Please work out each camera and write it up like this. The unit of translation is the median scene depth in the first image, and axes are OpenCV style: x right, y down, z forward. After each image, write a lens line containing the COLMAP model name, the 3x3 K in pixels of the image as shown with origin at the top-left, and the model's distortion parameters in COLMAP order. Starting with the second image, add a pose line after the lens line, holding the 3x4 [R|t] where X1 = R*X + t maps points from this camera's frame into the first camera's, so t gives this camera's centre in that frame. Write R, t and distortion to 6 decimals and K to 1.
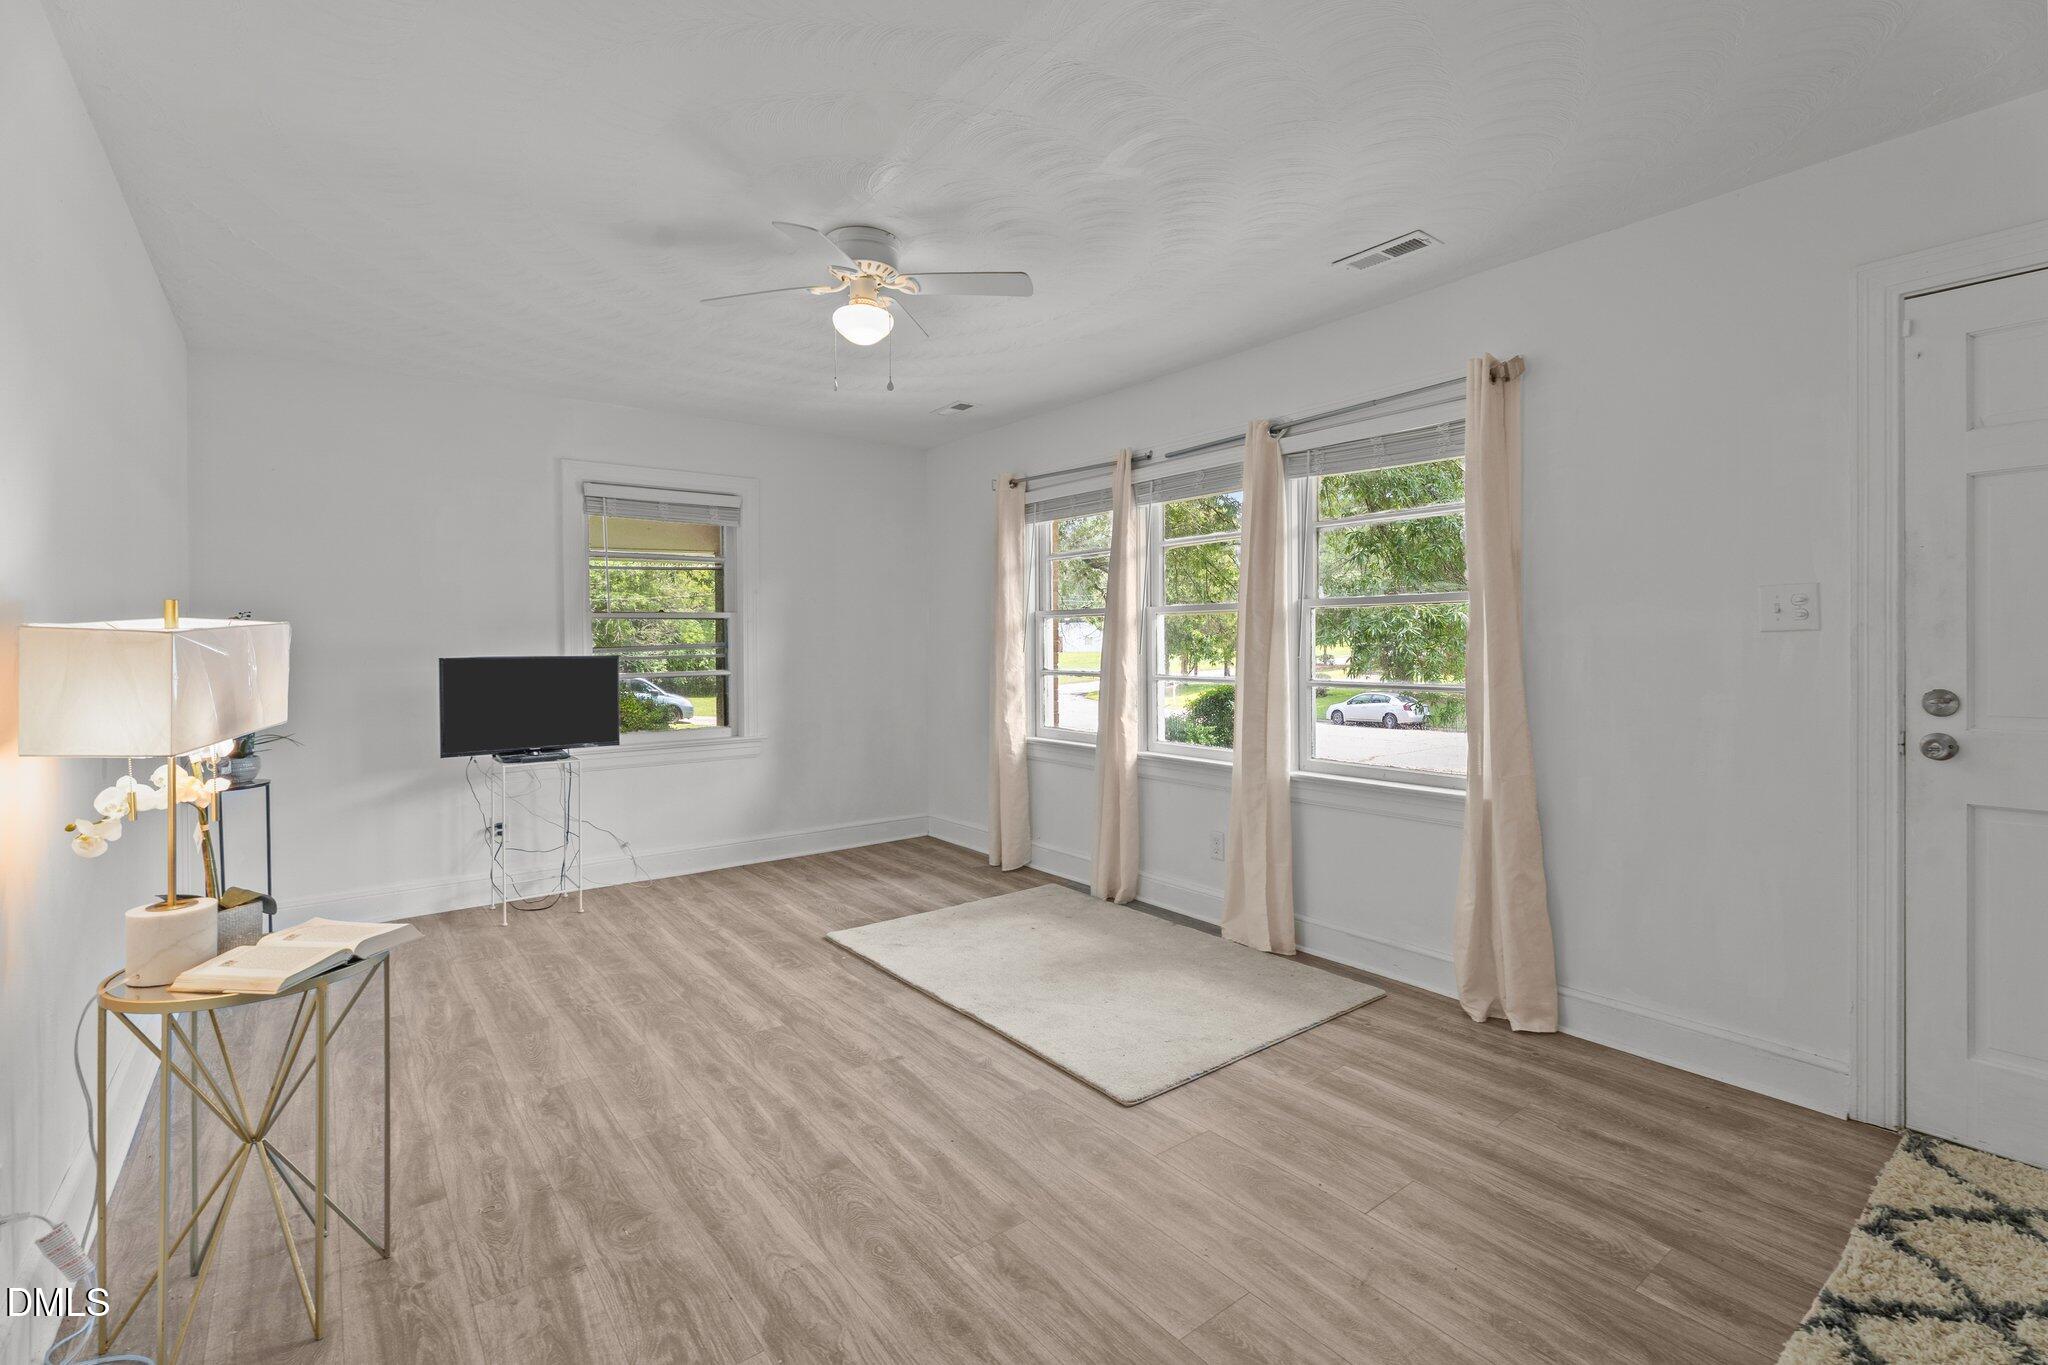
lens RADIAL K [[920.6, 0, 1029.1], [0, 920.6, 651.4], [0, 0, 1]] dist [-0.003568, -0.000578]
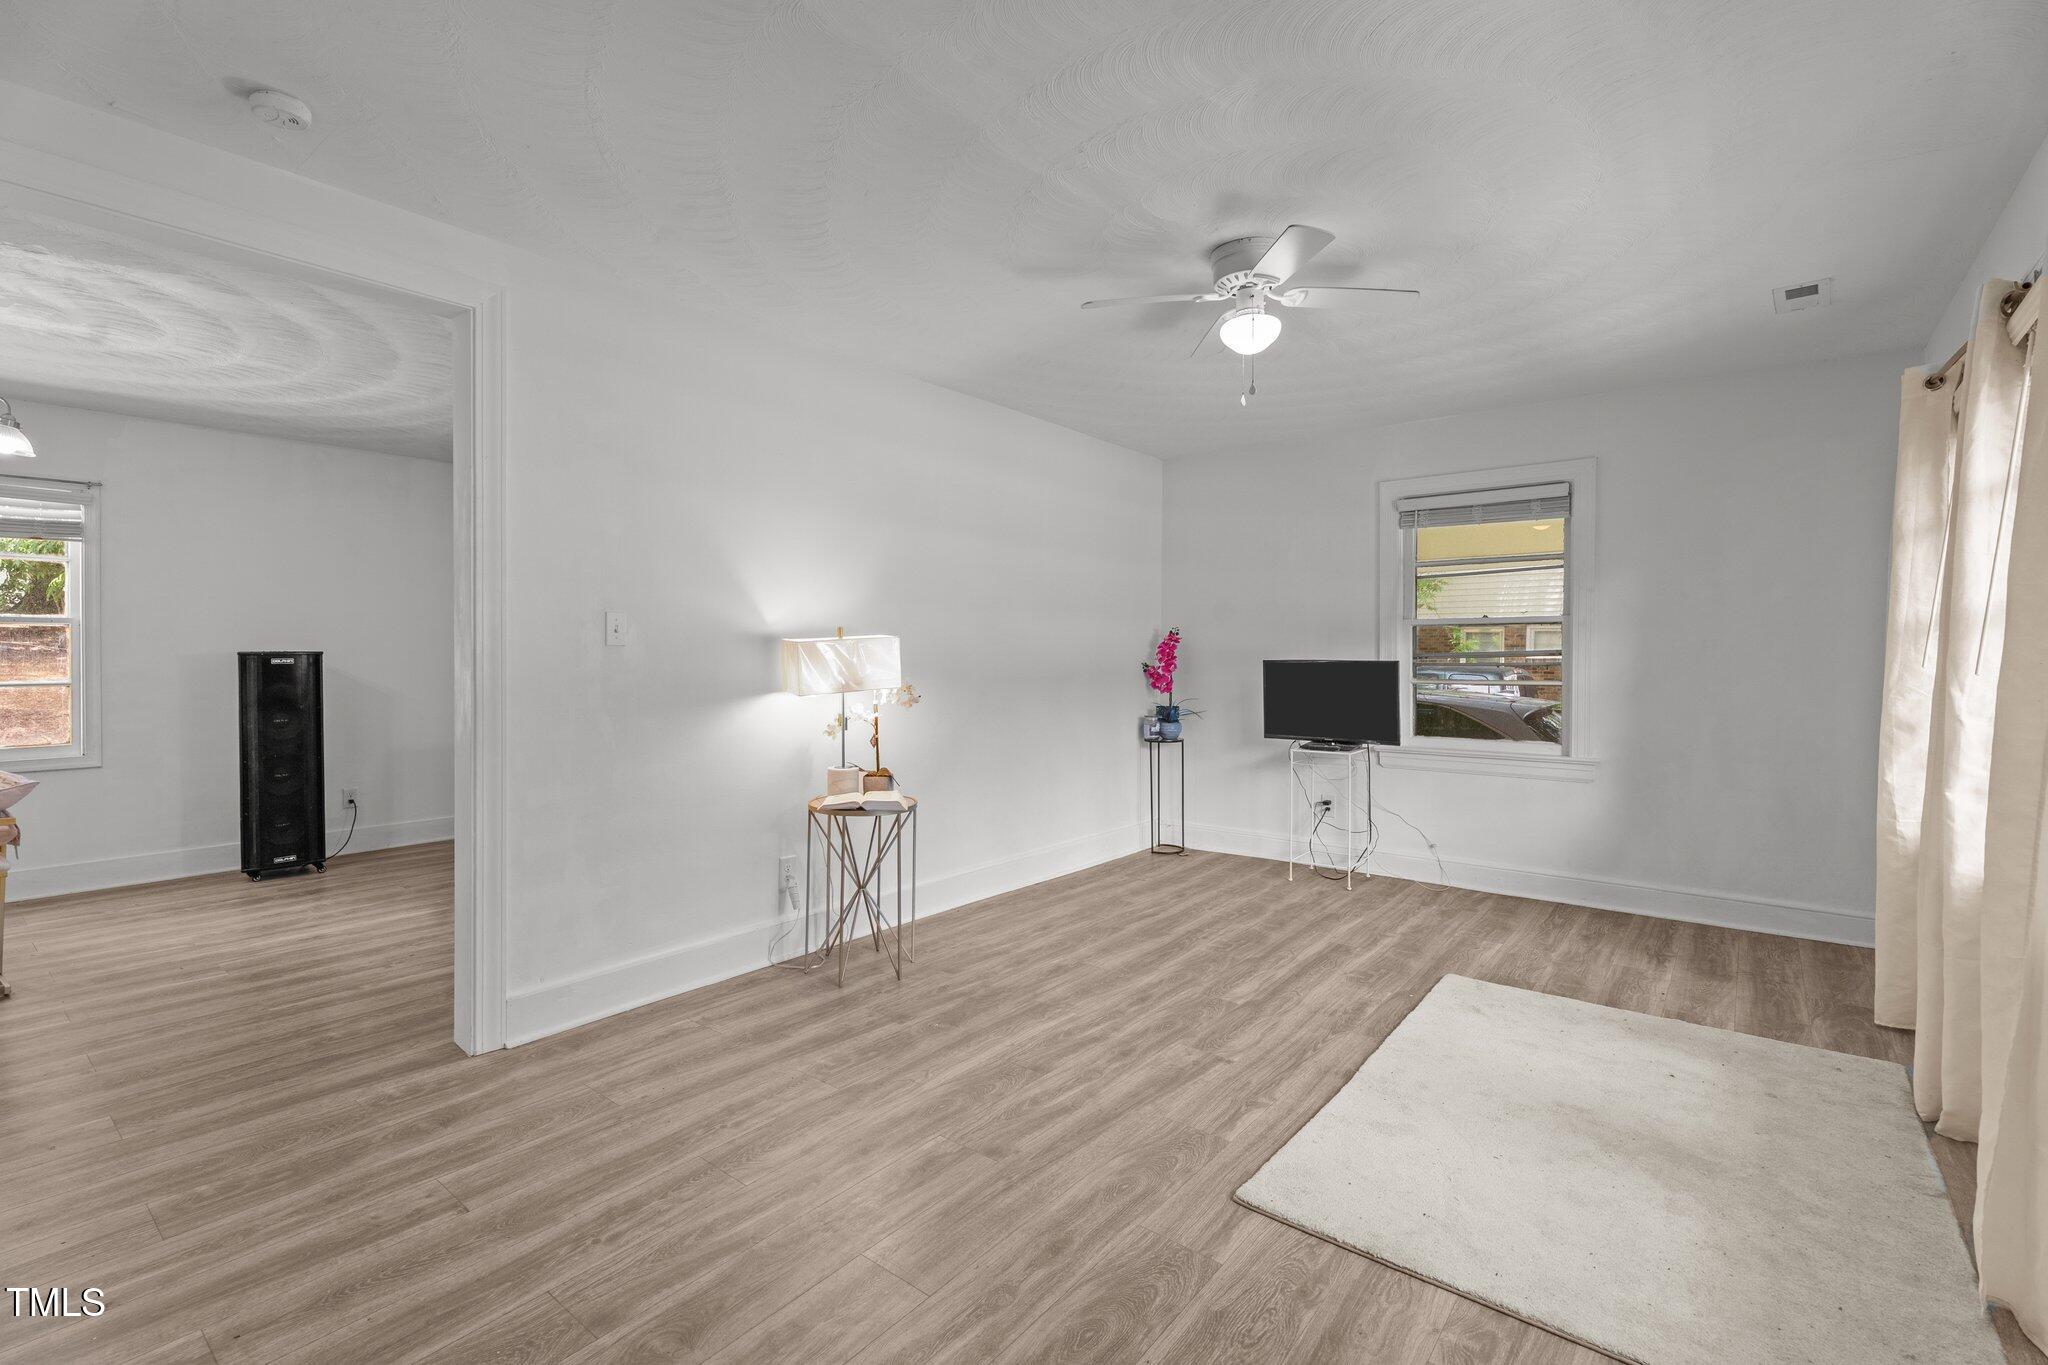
lens RADIAL K [[920.6, 0, 1020.0], [0, 920.6, 662.3], [0, 0, 1]] dist [-0.003568, -0.000578]
pose [[0.225709, 0.017855, -0.974031, 0.853486], [-0.011631, 0.999810, 0.015632, -0.009154], [0.974125, 0.007800, 0.225874, 0.599298]]
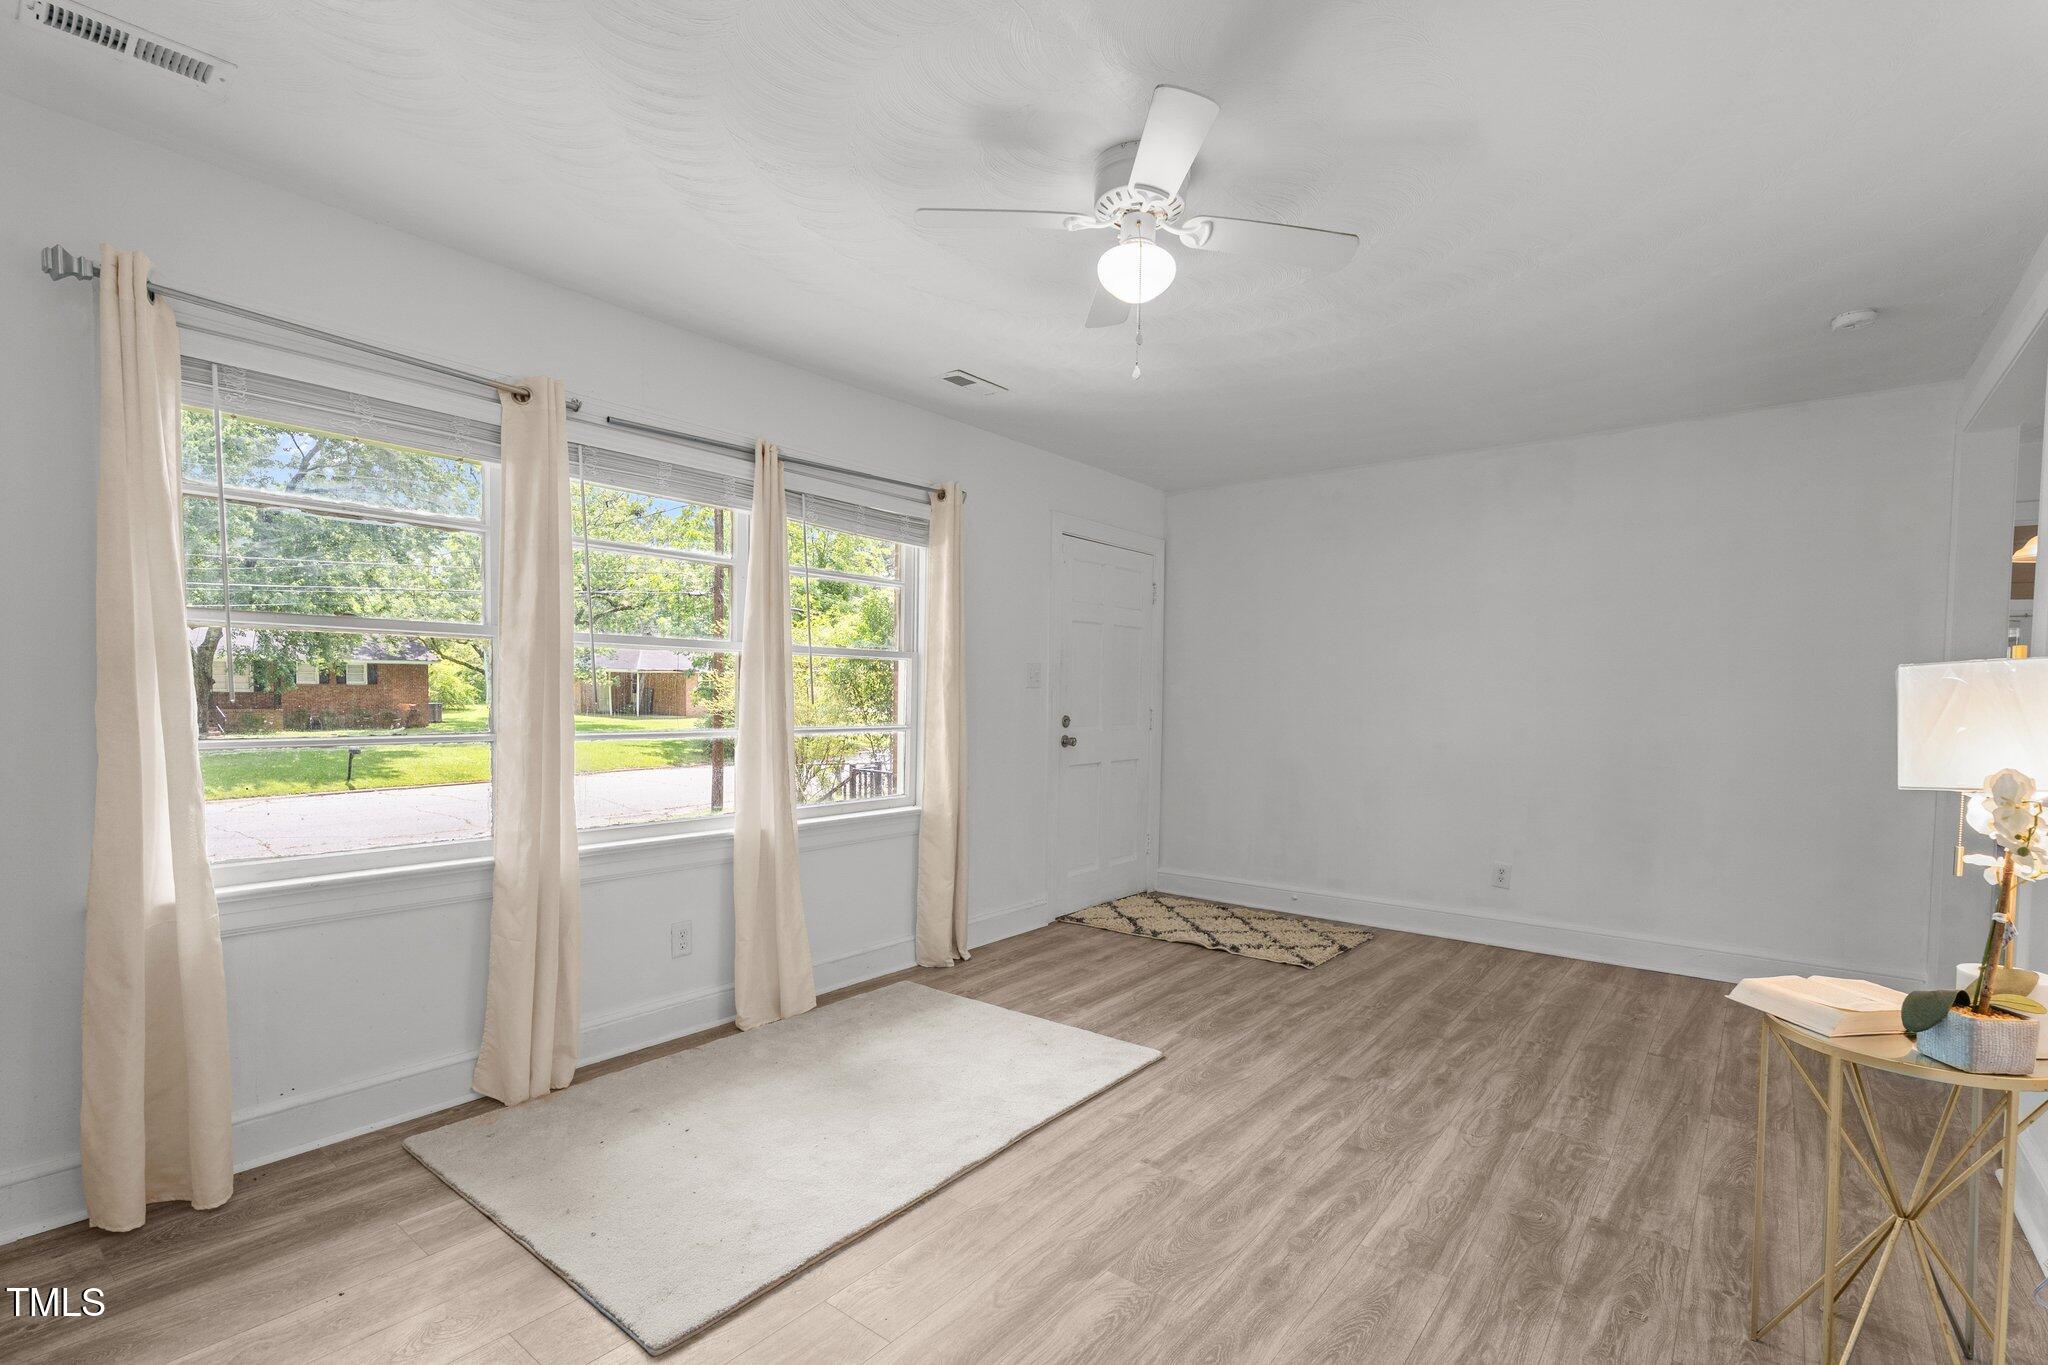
lens RADIAL K [[920.6, 0, 1046.9], [0, 920.6, 725.8], [0, 0, 1]] dist [-0.003568, -0.000578]
pose [[-0.243879, -0.029522, 0.969356, -1.048386], [-0.001302, 0.999546, 0.030114, -0.000477], [-0.969805, 0.006082, -0.243807, 1.428155]]
